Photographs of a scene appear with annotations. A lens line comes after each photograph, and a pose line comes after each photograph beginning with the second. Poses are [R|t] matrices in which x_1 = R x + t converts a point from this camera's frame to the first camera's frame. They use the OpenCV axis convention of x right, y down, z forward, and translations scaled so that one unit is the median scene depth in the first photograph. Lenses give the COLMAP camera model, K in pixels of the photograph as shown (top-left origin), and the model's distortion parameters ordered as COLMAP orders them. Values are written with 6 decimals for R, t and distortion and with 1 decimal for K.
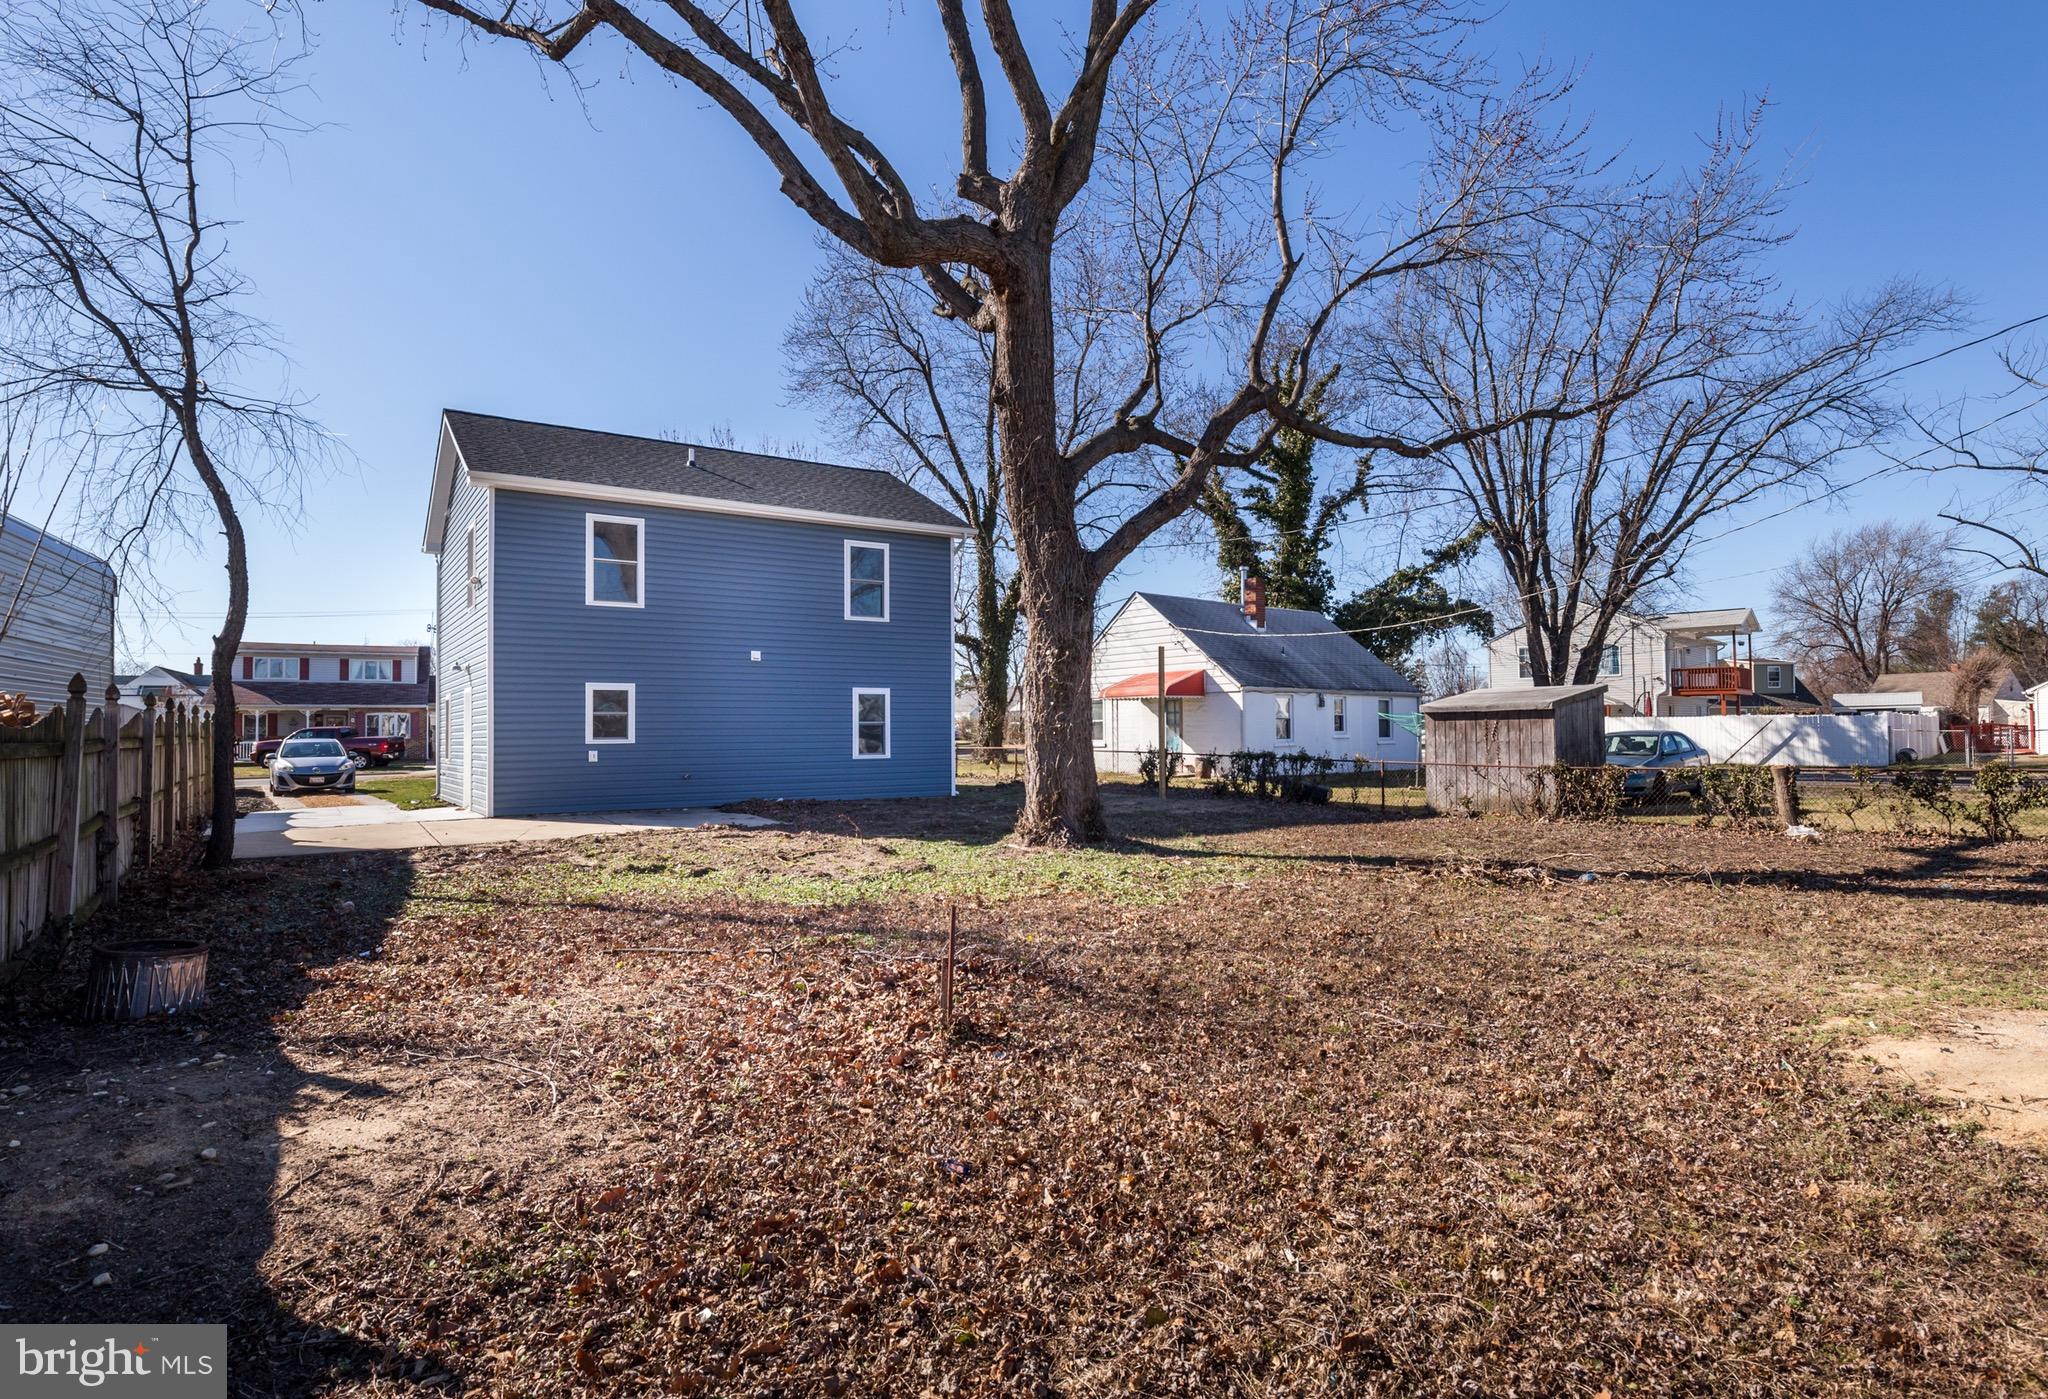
lens RADIAL K [[987.7, 0, 1024.0], [0, 987.7, 699.5], [0, 0, 1]] dist [-0.018872, -0.000080]
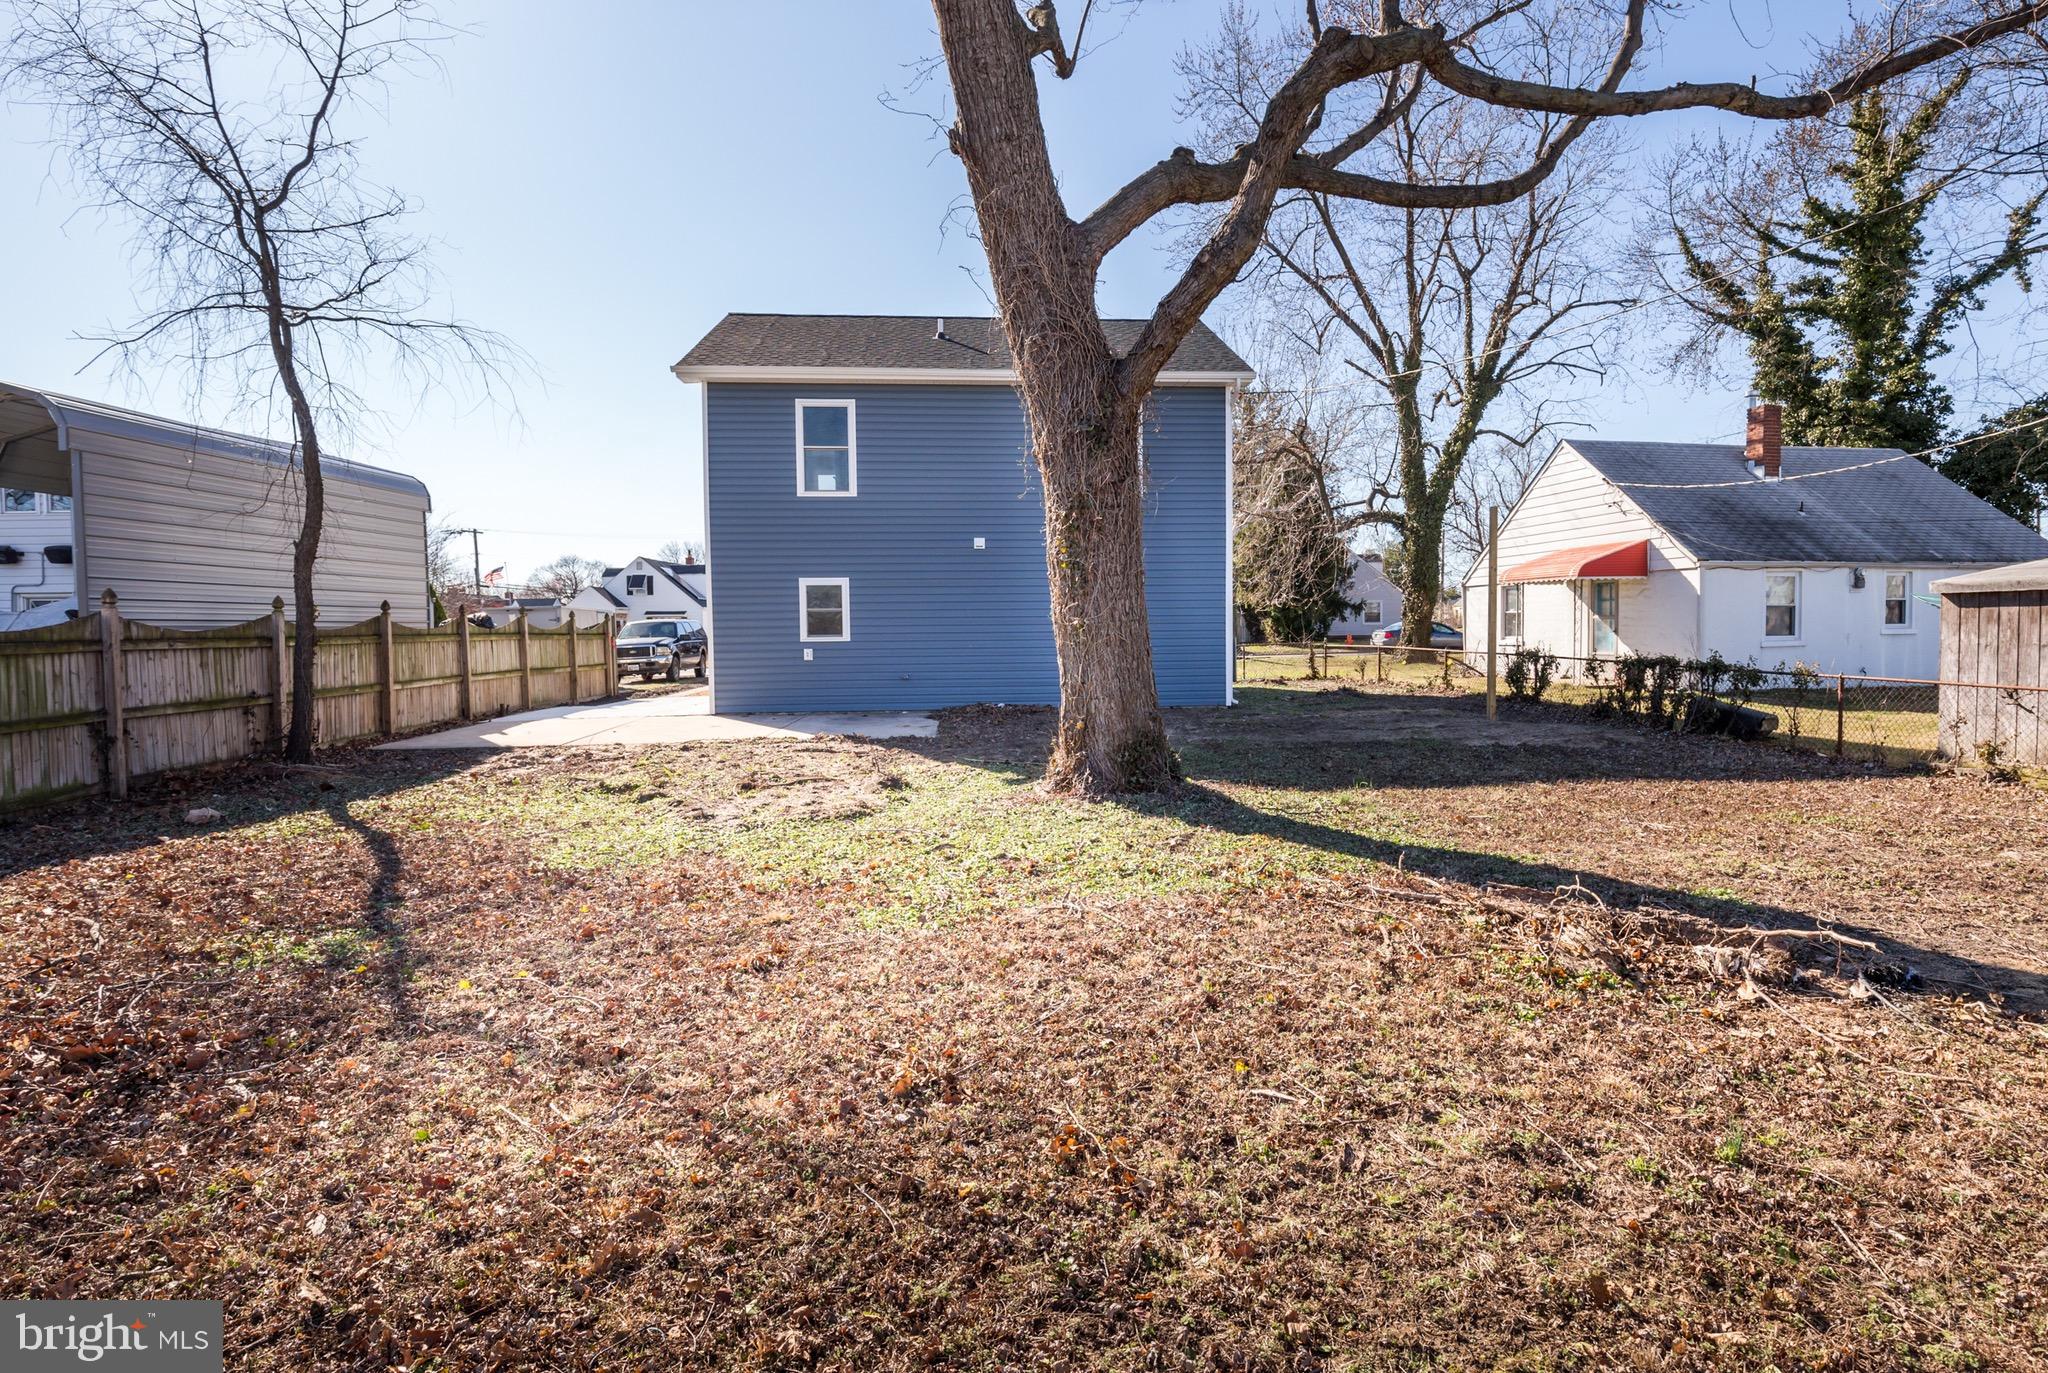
lens RADIAL K [[1002.3, 0, 1038.3], [0, 1002.3, 673.8], [0, 0, 1]] dist [-0.004304, -0.001997]
pose [[0.886381, 0.020164, -0.462516, 0.128965], [0.018707, 0.996675, 0.079302, 0.001615], [0.462578, -0.078944, 0.883057, 0.137512]]
